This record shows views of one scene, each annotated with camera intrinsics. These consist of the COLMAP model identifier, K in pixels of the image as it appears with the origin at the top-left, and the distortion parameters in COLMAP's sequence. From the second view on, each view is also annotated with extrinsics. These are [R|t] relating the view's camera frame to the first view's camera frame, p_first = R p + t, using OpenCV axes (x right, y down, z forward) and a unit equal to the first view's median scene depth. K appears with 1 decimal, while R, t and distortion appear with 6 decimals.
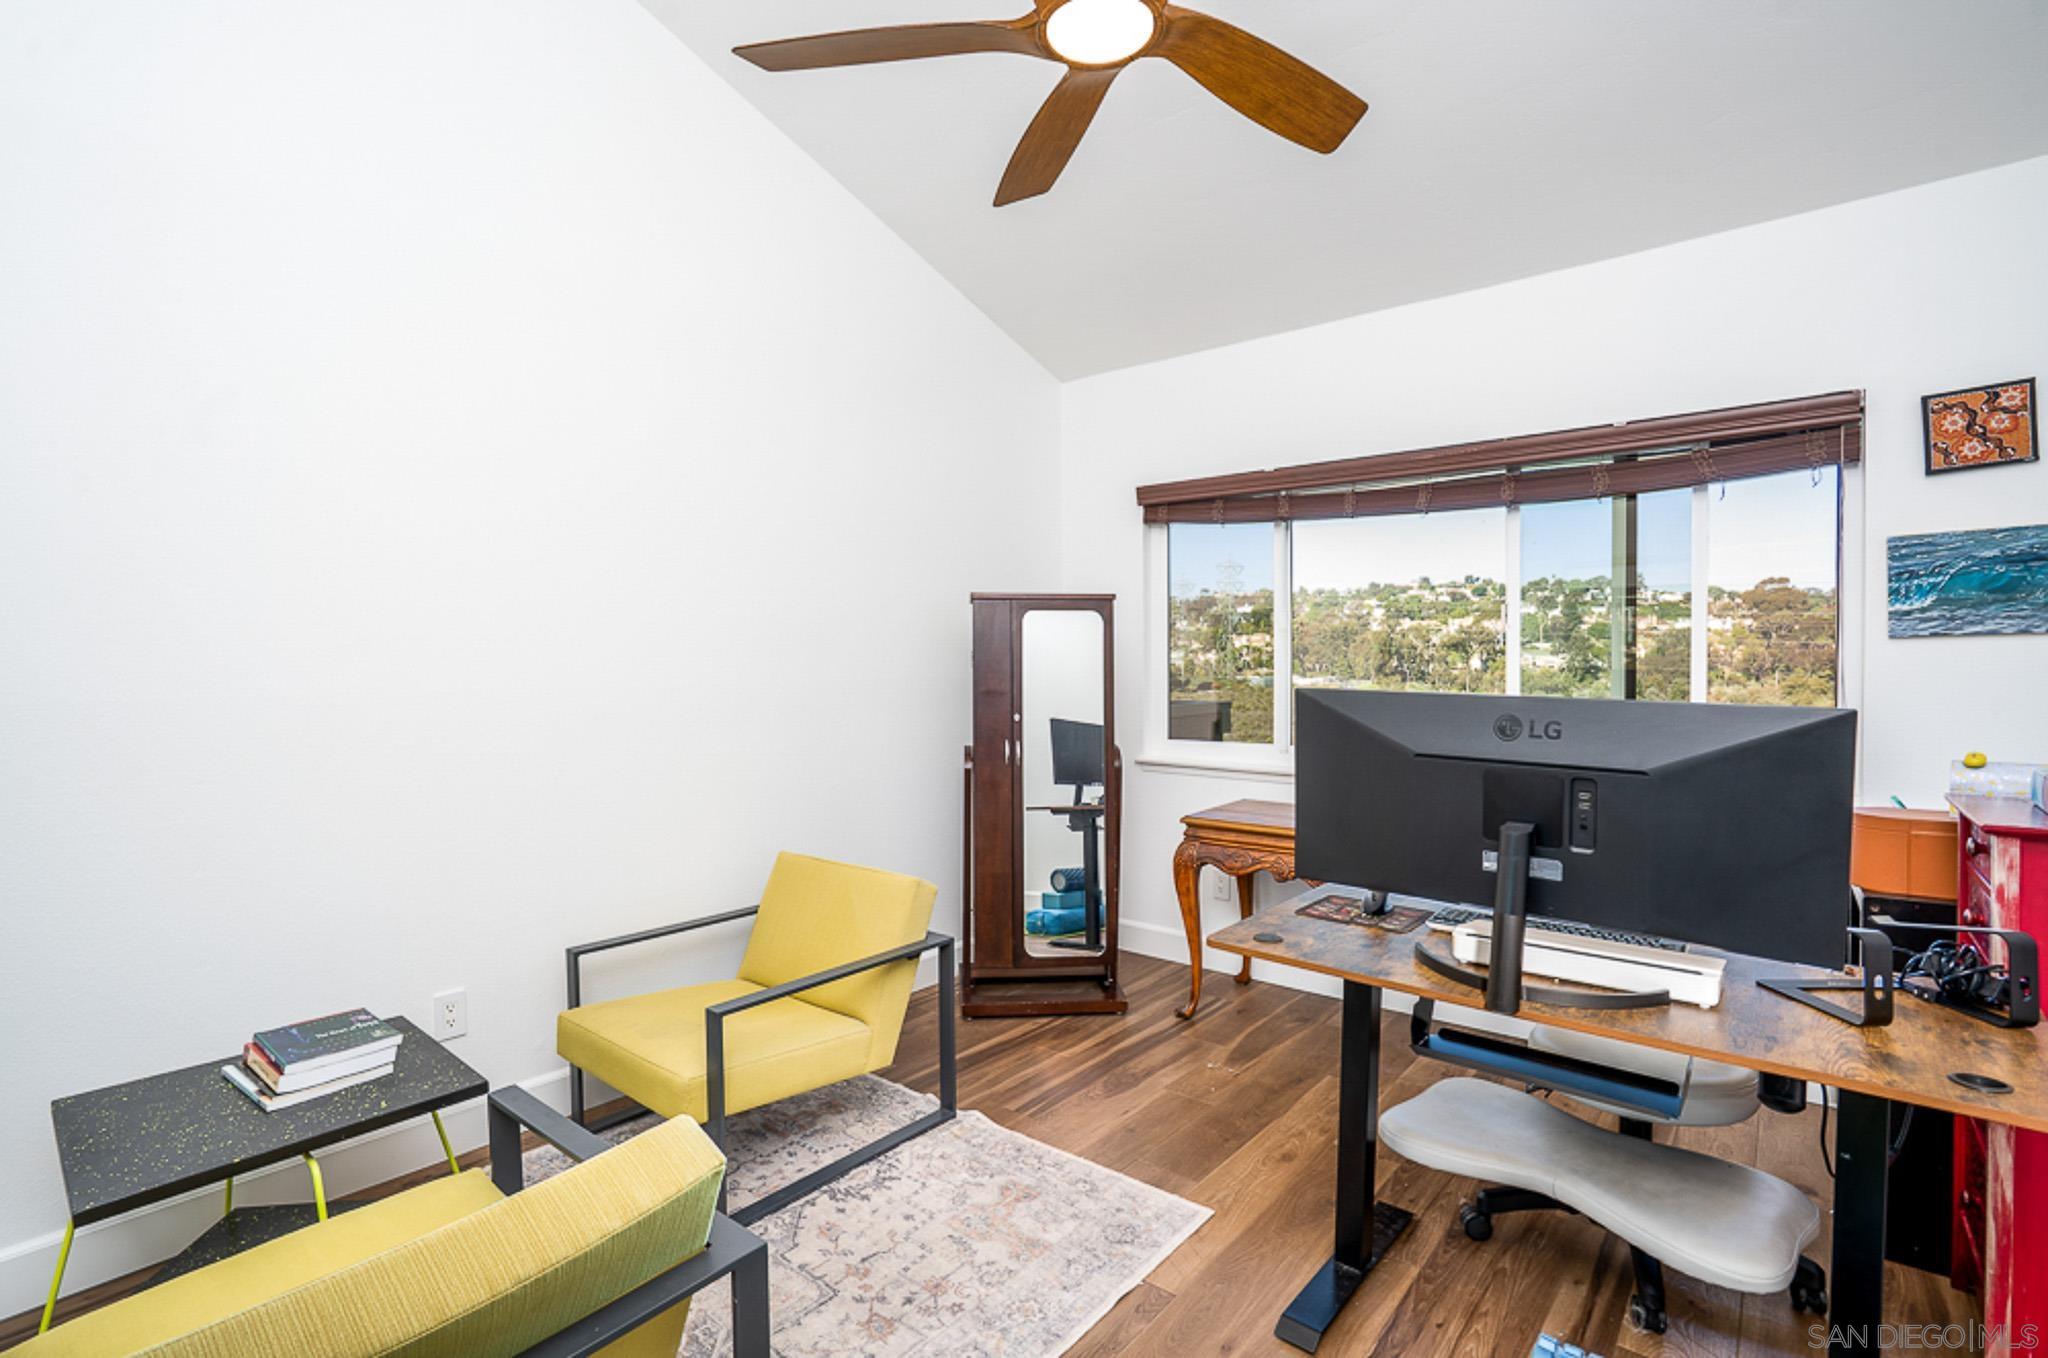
lens RADIAL K [[962.0, 0, 1008.7], [0, 962.0, 681.6], [0, 0, 1]] dist [-0.057382, 0.020880]
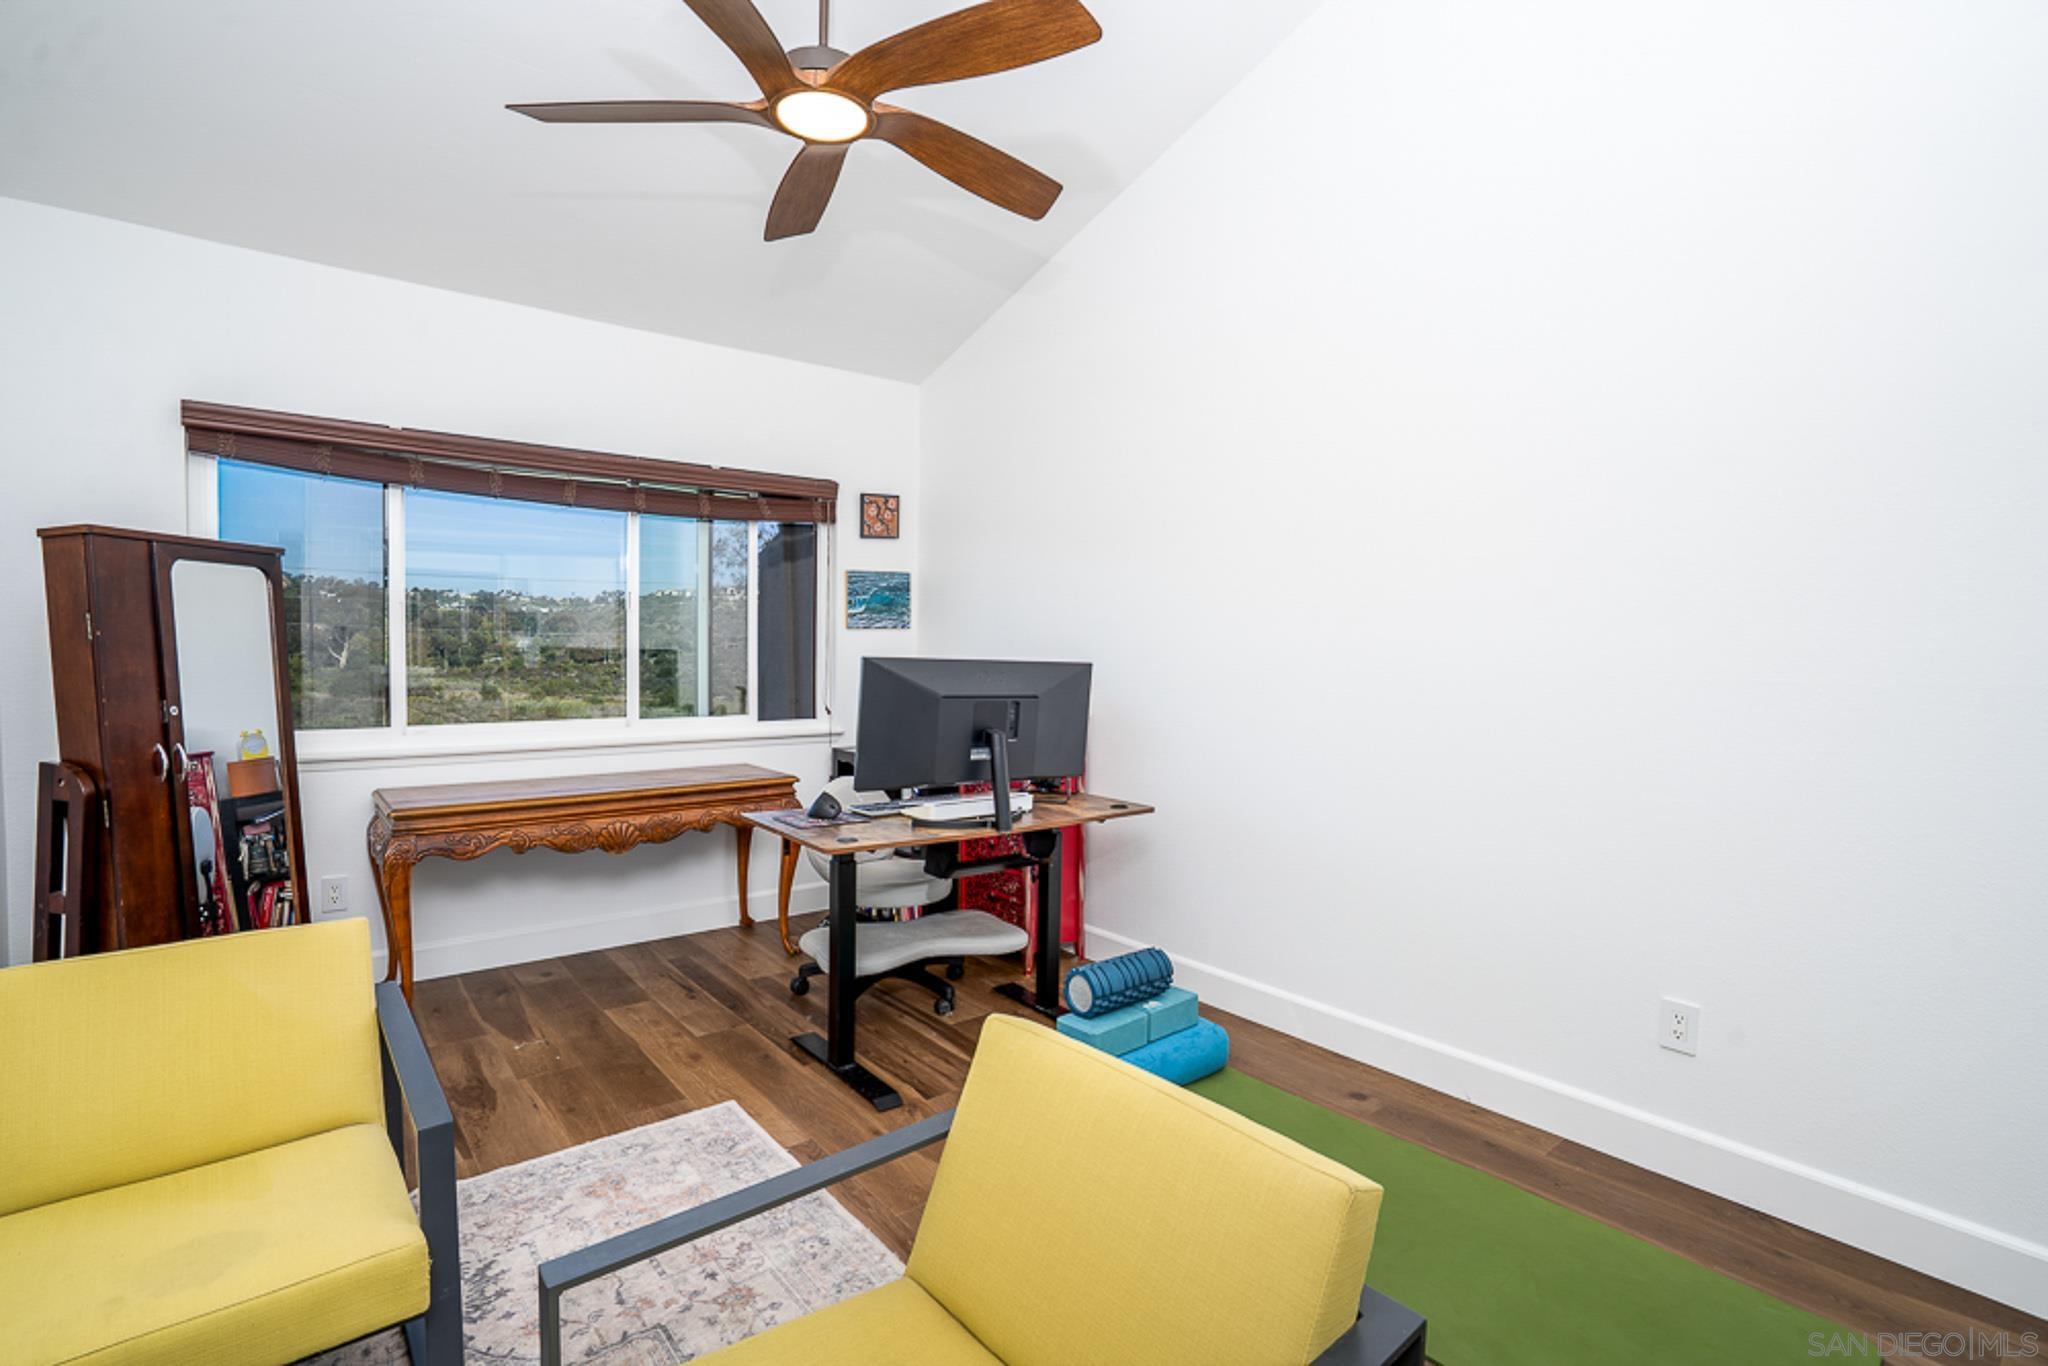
lens RADIAL K [[959.5, 0, 1007.7], [0, 959.5, 684.4], [0, 0, 1]] dist [-0.043057, 0.014137]
pose [[0.178218, -0.031985, 0.983471, -0.781589], [0.012414, 0.999465, 0.030256, 0.007118], [-0.983913, 0.006817, 0.178520, 0.396756]]
